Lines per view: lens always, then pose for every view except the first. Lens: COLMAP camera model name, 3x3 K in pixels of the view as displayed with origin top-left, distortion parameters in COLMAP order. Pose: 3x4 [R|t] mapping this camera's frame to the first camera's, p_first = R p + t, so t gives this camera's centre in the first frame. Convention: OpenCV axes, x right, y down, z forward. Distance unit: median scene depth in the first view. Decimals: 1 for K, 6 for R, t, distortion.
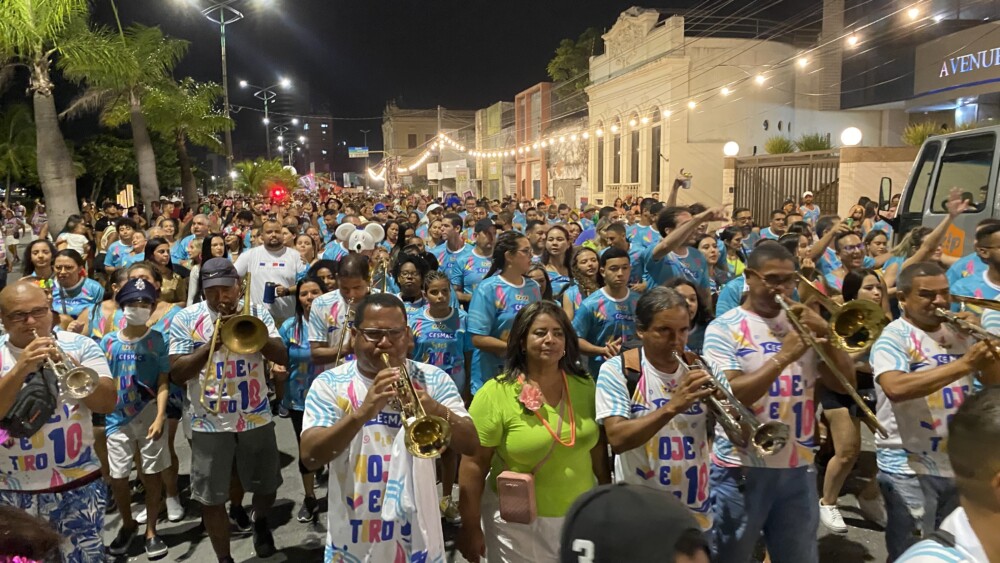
lens RADIAL K [[758.9, 0, 490.7], [0, 758.9, 290.3], [0, 0, 1]] dist [0.020682, -0.032951]
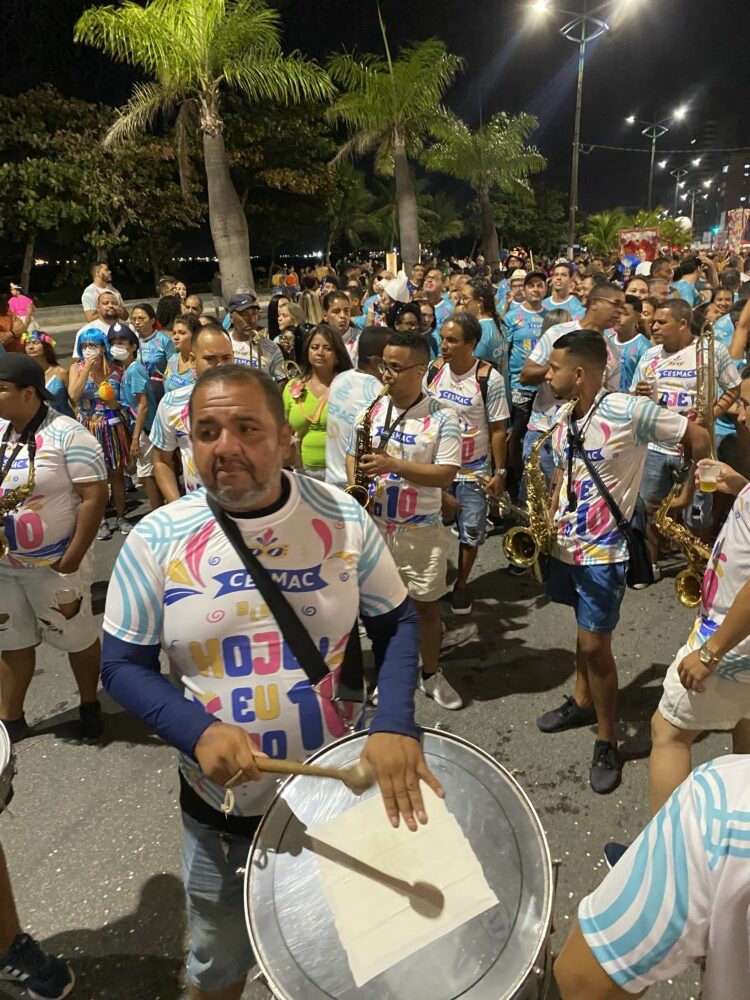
lens RADIAL K [[759.5, 0, 379.4], [0, 759.5, 509.3], [0, 0, 1]] dist [0.007416, -0.011563]
pose [[0.803244, 0.184504, -0.566354, 0.058810], [-0.066799, 0.972722, 0.222148, -0.021677], [0.591892, -0.140607, 0.793658, 0.164617]]
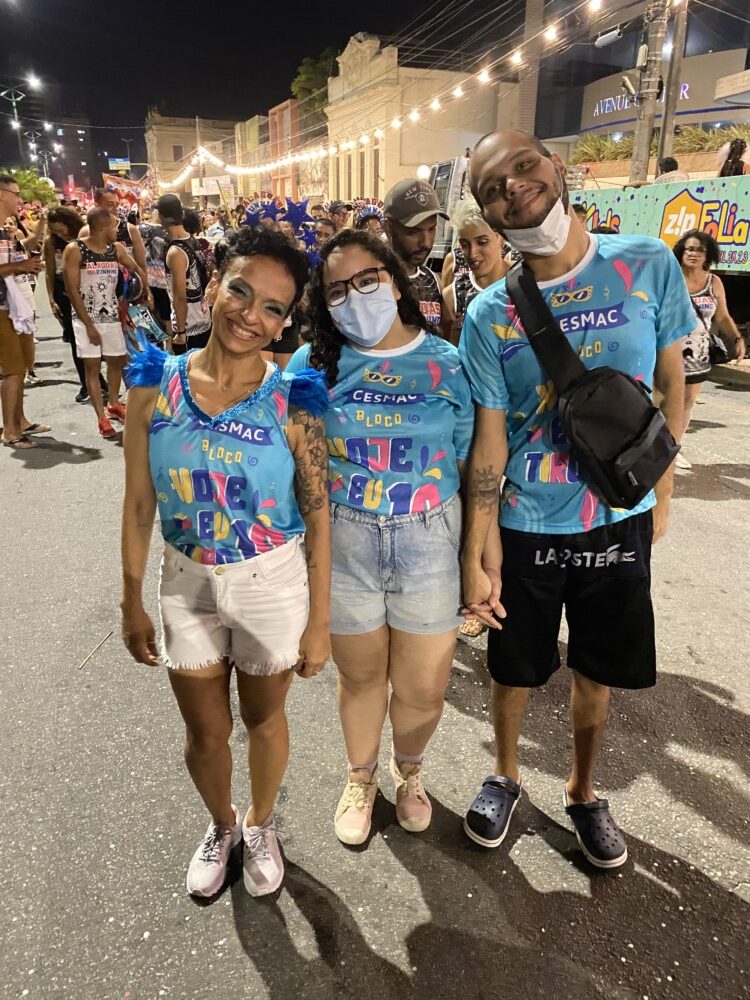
lens RADIAL K [[759.5, 0, 383.7], [0, 759.5, 504.8], [0, 0, 1]] dist [0.007416, -0.011563]
pose [[0.990508, -0.022321, 0.135634, 0.053673], [-0.009552, 0.973165, 0.229910, 0.044138], [-0.137126, -0.229023, 0.963714, -0.232252]]
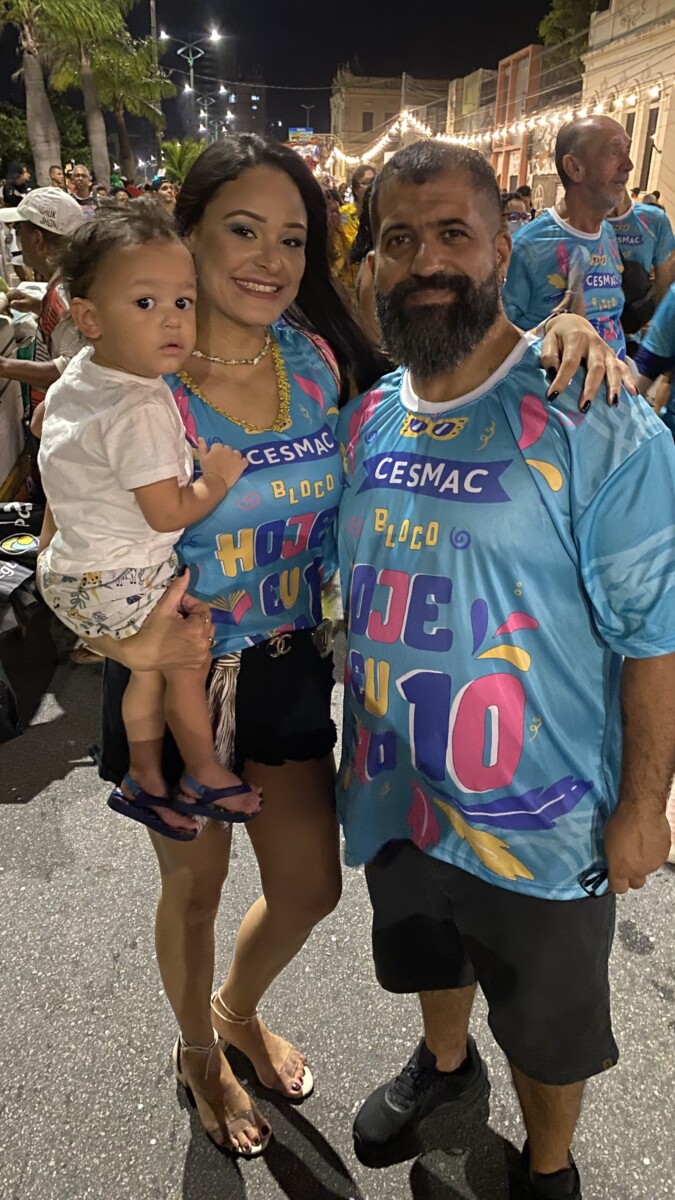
lens RADIAL K [[910.7, 0, 336.9], [0, 910.7, 601.0], [0, 0, 1]] dist [0.020682, -0.032951]
pose [[0.991167, 0.085243, -0.101591, 0.013357], [-0.053043, 0.956930, 0.285432, 0.038608], [0.121547, -0.277522, 0.952999, -0.167202]]
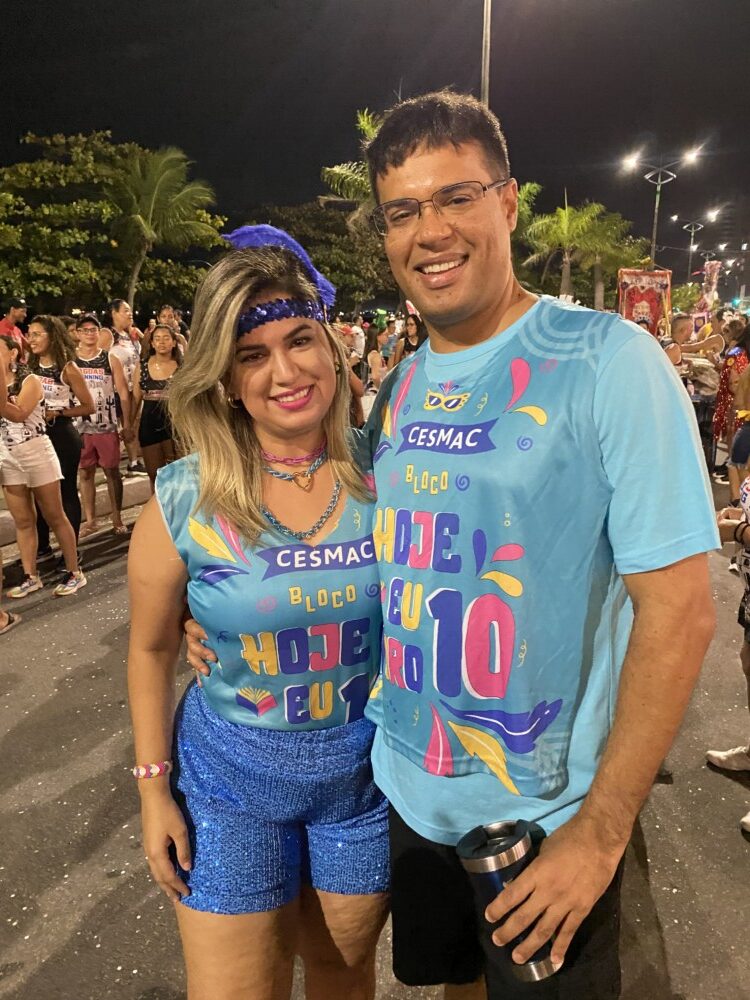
lens RADIAL K [[759.5, 0, 377.4], [0, 759.5, 494.2], [0, 0, 1]] dist [0.007416, -0.011563]
pose [[0.783784, 0.160143, -0.600030, 0.210819], [-0.097941, 0.985964, 0.135211, 0.080588], [0.613261, -0.047209, 0.788468, -0.545477]]
